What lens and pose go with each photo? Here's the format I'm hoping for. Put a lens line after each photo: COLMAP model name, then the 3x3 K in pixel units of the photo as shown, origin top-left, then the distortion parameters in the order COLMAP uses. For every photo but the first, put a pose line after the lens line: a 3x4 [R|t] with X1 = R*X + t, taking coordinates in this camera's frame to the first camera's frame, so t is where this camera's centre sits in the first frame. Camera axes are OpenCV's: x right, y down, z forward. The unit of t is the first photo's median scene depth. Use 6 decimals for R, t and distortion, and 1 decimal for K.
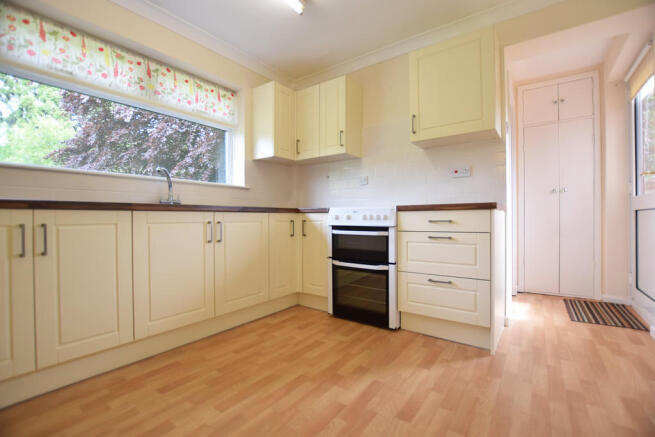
lens RADIAL K [[297.4, 0, 325.2], [0, 297.4, 219.8], [0, 0, 1]] dist [-0.027126, 0.001666]
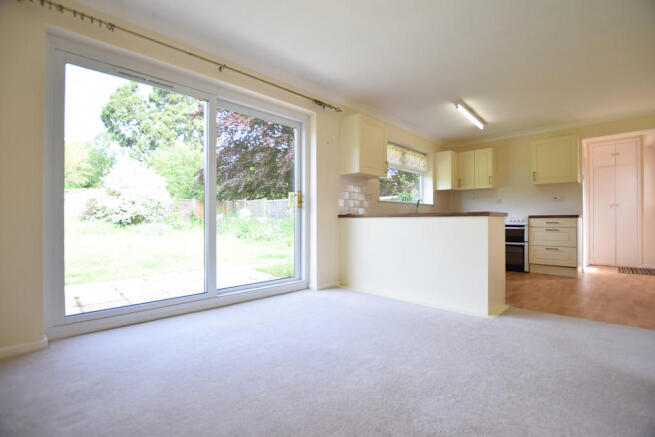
lens RADIAL K [[297.4, 0, 328.5], [0, 297.4, 220.7], [0, 0, 1]] dist [-0.027126, 0.001666]
pose [[0.988180, 0.002888, -0.153272, -0.882739], [-0.003487, 0.999987, -0.003637, 0.004158], [0.153259, 0.004128, 0.988177, -1.369417]]
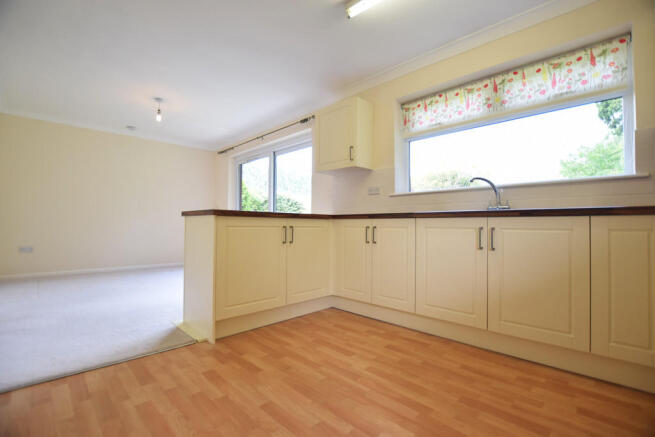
lens RADIAL K [[297.4, 0, 327.2], [0, 297.4, 217.4], [0, 0, 1]] dist [-0.027126, 0.001666]
pose [[-0.156835, -0.017255, -0.987474, 0.596882], [-0.008791, 0.999832, -0.016074, -0.007492], [0.987586, 0.006160, -0.156960, 0.613002]]
